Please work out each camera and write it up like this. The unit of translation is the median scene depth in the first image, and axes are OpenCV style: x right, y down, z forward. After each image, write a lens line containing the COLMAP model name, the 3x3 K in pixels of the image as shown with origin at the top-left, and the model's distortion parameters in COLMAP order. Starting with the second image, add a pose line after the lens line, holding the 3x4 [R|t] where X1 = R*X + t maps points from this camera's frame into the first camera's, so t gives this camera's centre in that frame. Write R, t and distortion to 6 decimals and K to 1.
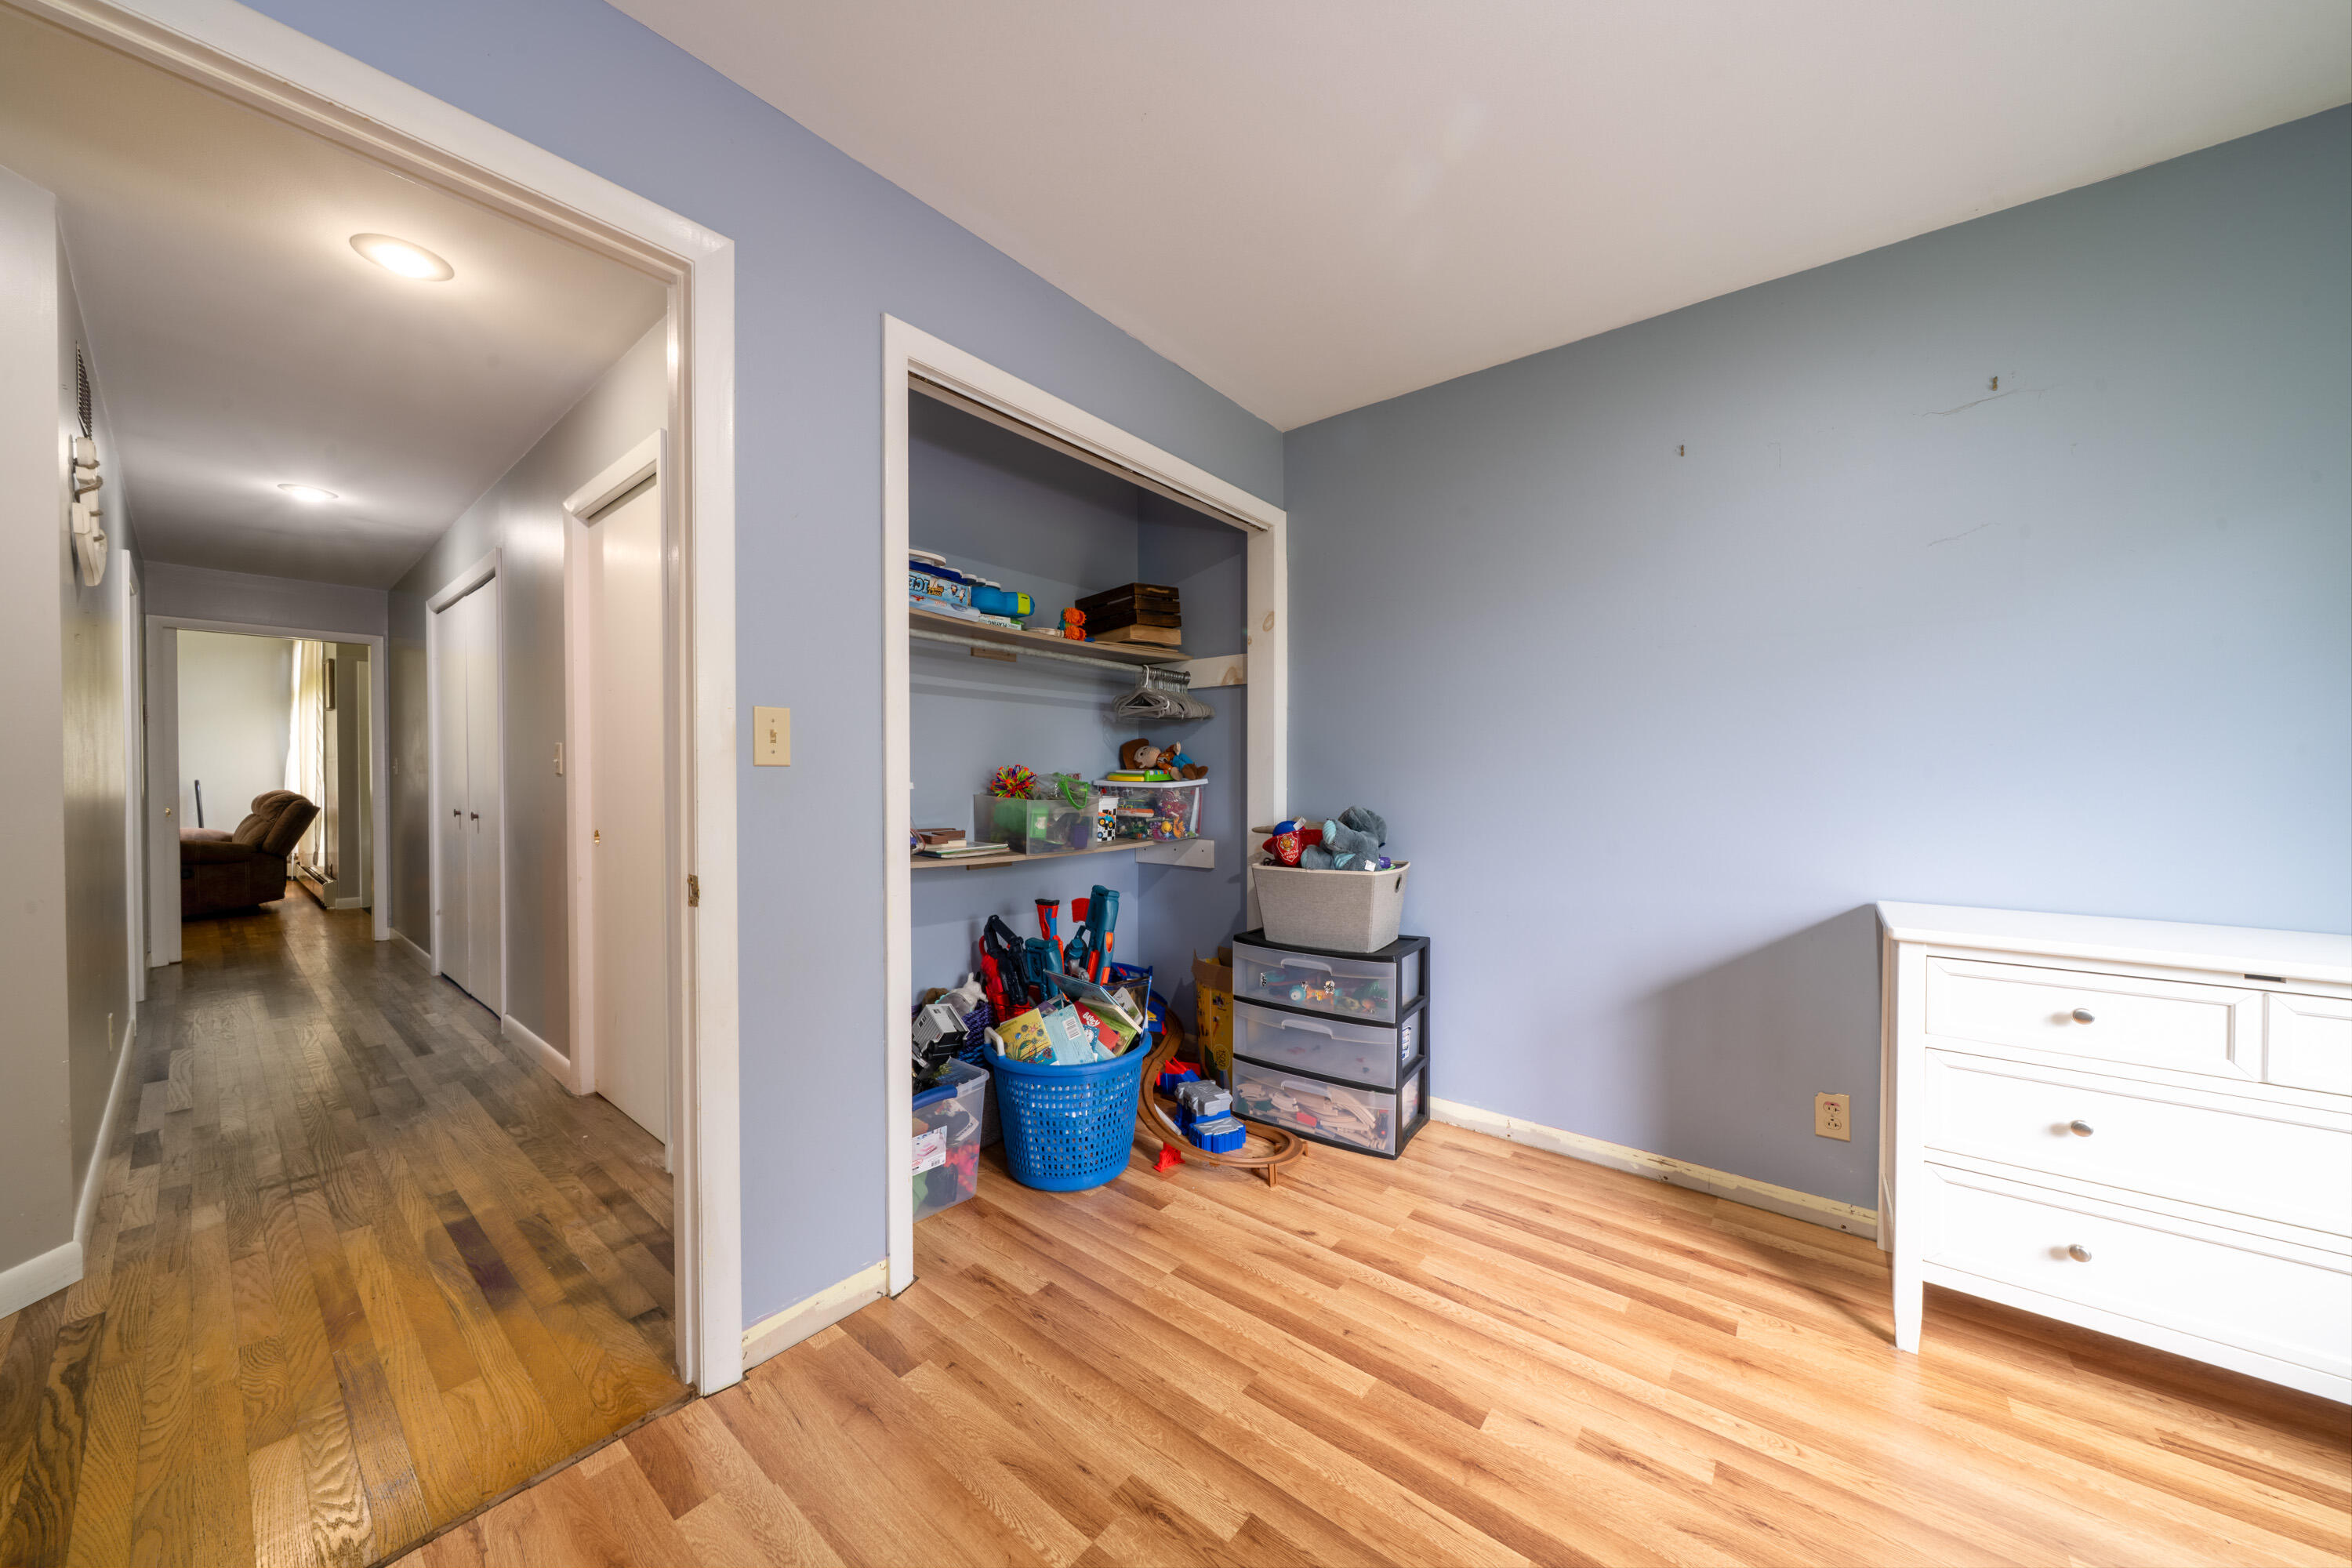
lens RADIAL K [[815.4, 0, 1170.1], [0, 815.4, 787.4], [0, 0, 1]] dist [-0.006766, 0.000549]
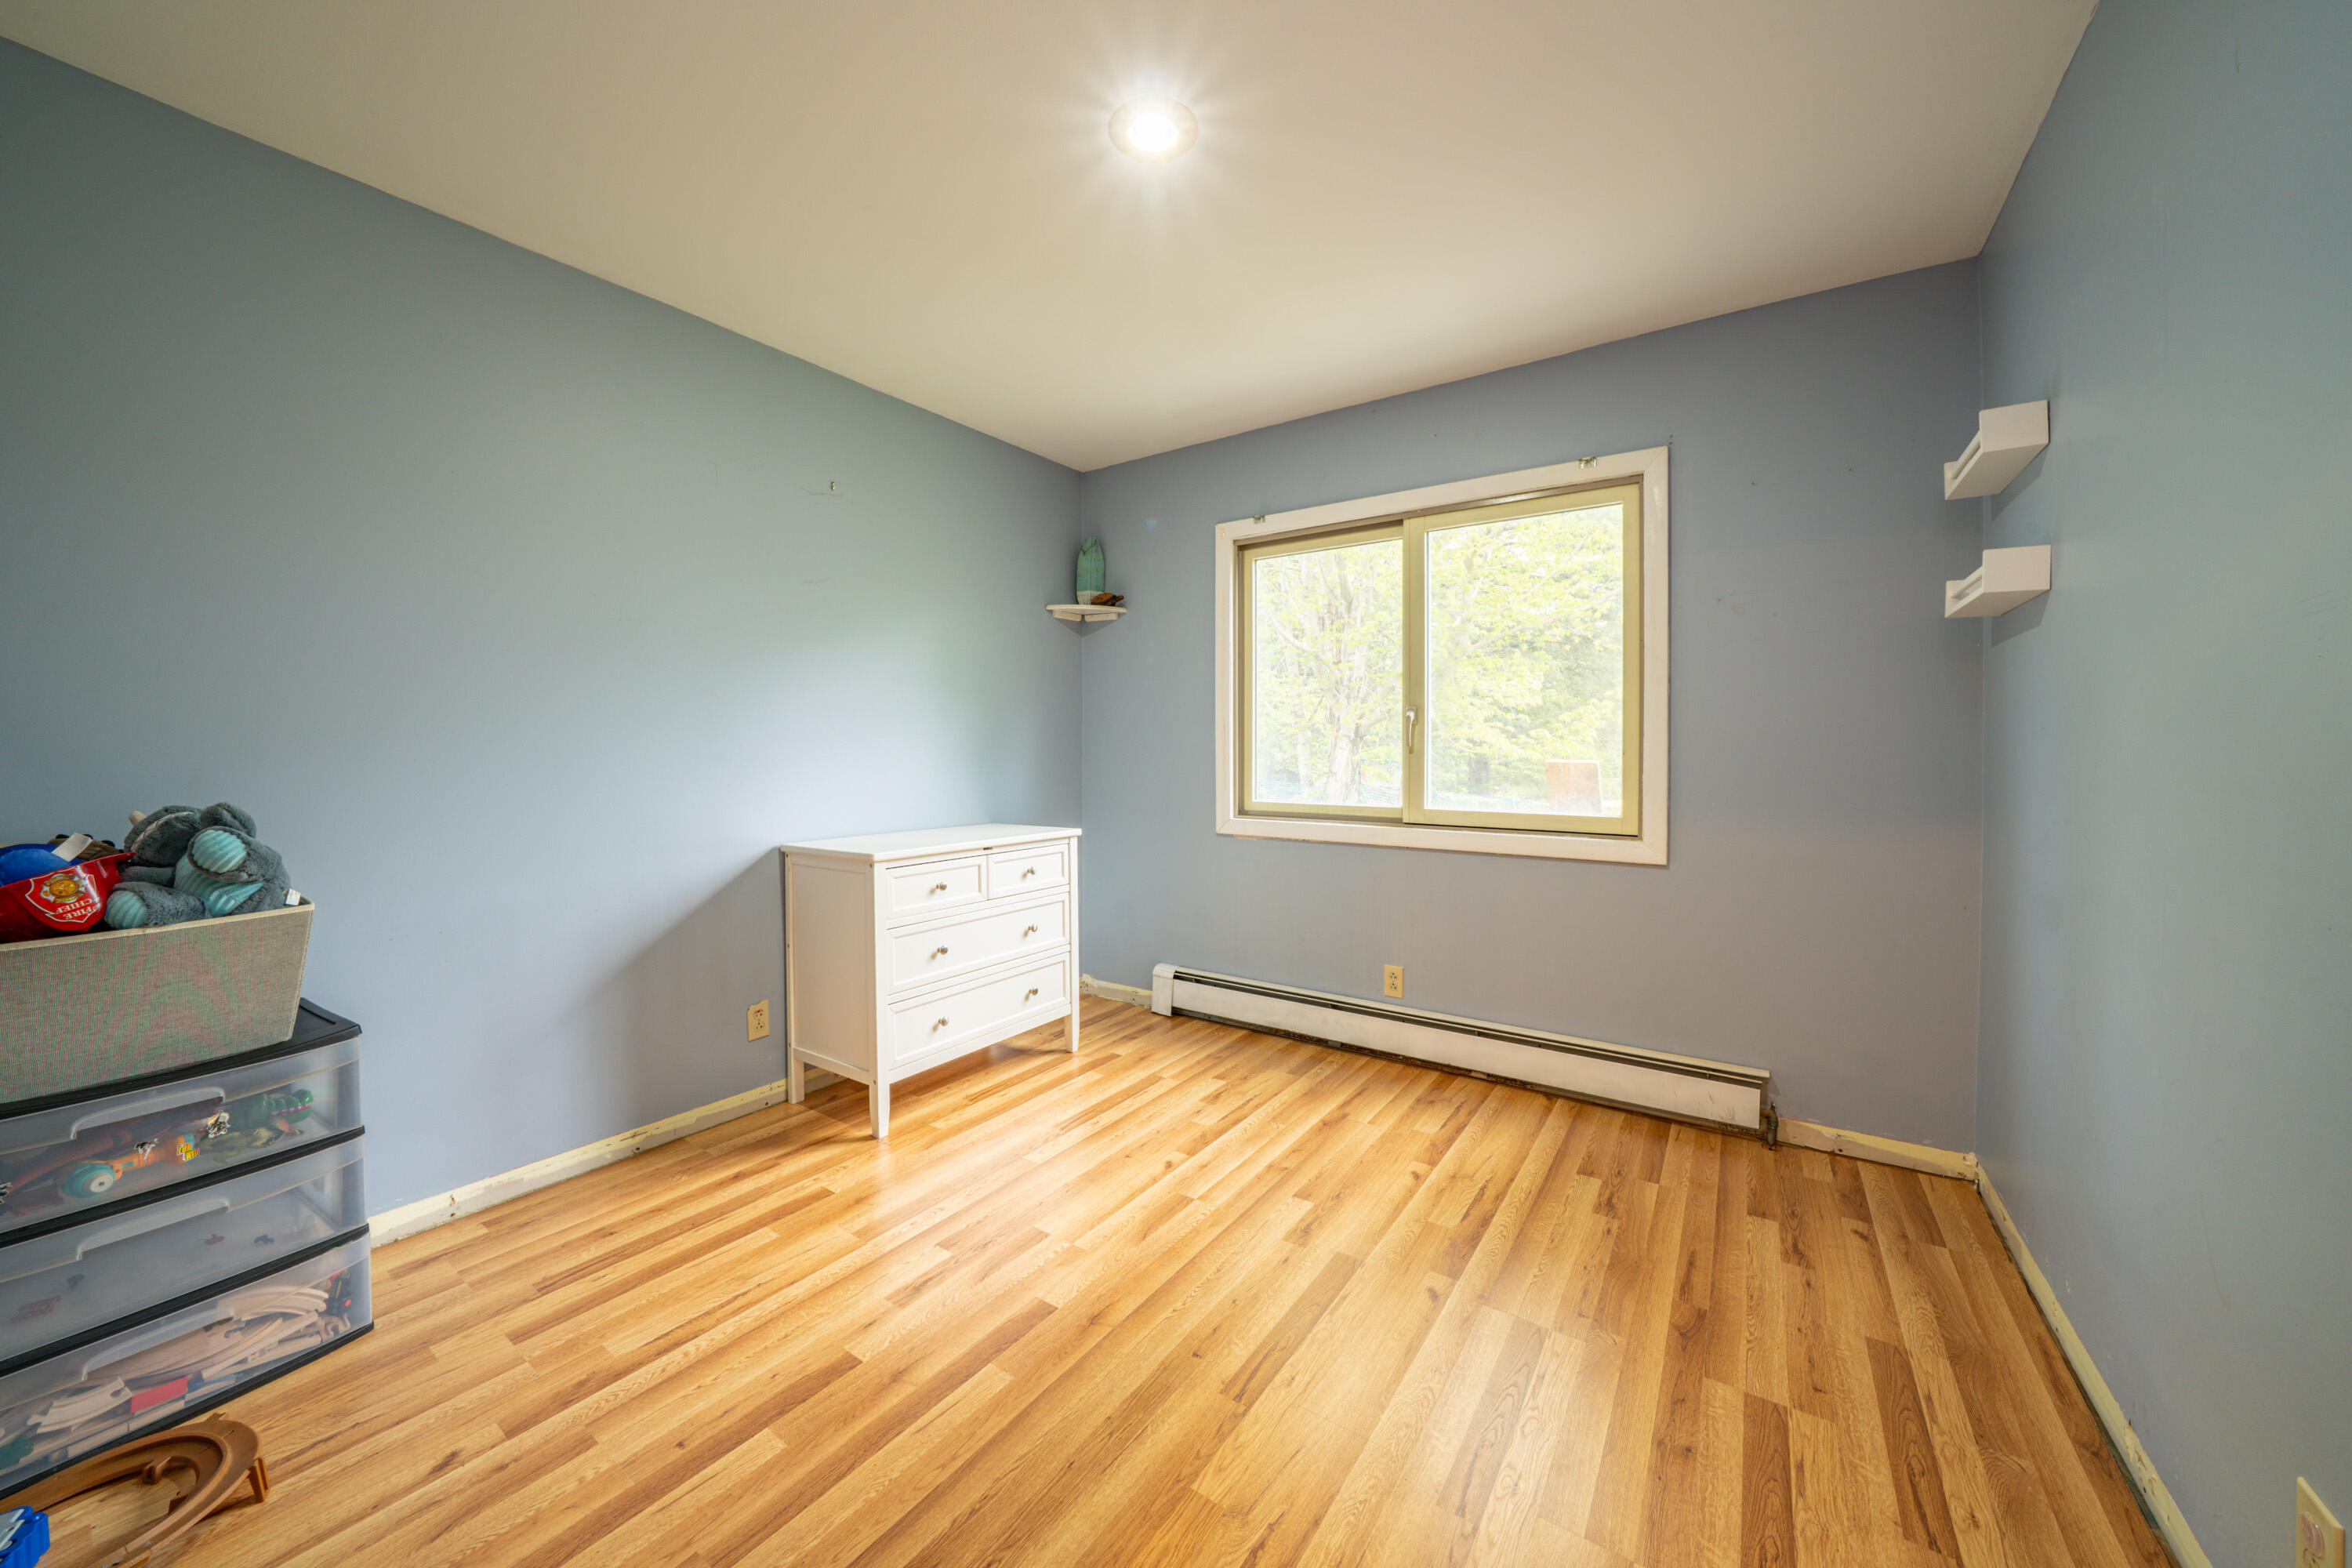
lens RADIAL K [[815.4, 0, 1172.1], [0, 815.4, 765.9], [0, 0, 1]] dist [-0.006766, 0.000549]
pose [[-0.059920, -0.024098, 0.997912, -0.517582], [0.014226, 0.999586, 0.024992, -0.010902], [-0.998102, 0.015694, -0.059552, 0.482249]]
